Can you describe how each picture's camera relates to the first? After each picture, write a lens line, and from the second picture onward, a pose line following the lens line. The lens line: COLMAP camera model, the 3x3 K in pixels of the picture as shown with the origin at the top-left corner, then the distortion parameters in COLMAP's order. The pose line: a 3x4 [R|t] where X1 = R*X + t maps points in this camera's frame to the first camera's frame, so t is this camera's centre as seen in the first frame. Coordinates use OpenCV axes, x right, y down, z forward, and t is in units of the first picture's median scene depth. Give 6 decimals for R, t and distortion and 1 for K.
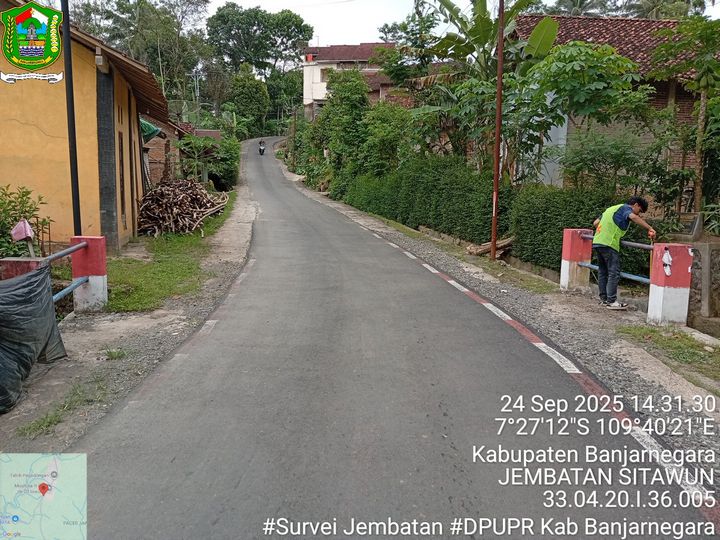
lens RADIAL K [[550.6, 0, 358.9], [0, 550.6, 268.6], [0, 0, 1]] dist [0.035887, -0.063383]
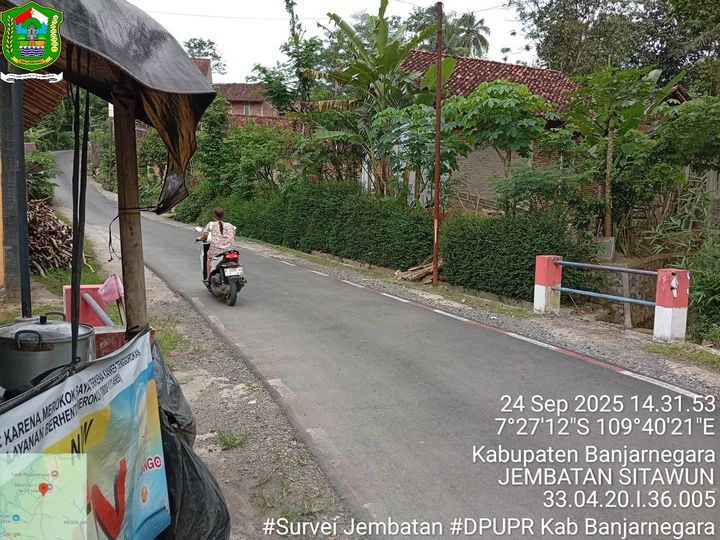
lens RADIAL K [[550.6, 0, 355.3], [0, 550.6, 268.2], [0, 0, 1]] dist [0.035887, -0.063383]
pose [[0.939928, -0.034784, 0.339596, -0.320789], [0.046719, 0.998542, -0.027030, -0.035342], [-0.338160, 0.041272, 0.940183, 0.119883]]
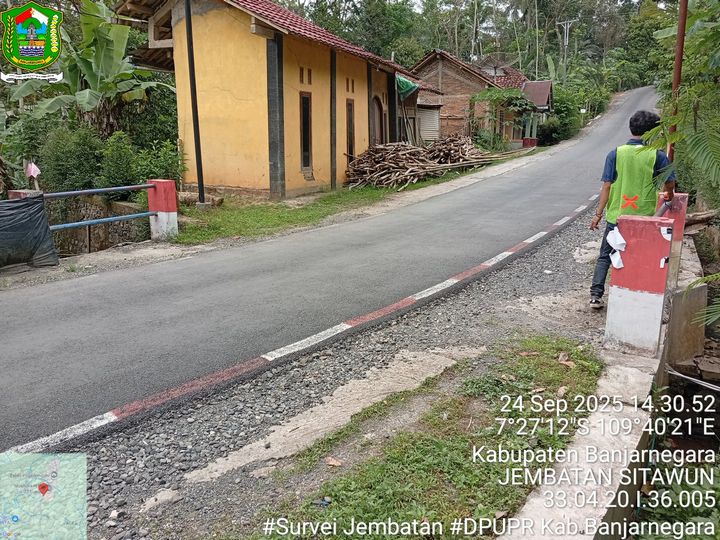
lens RADIAL K [[550.6, 0, 359.0], [0, 550.6, 272.8], [0, 0, 1]] dist [0.035887, -0.063383]
pose [[0.767026, 0.134299, -0.627403, 0.538075], [-0.083568, 0.990430, 0.109842, -0.019412], [0.636150, -0.031821, 0.770909, 0.256598]]
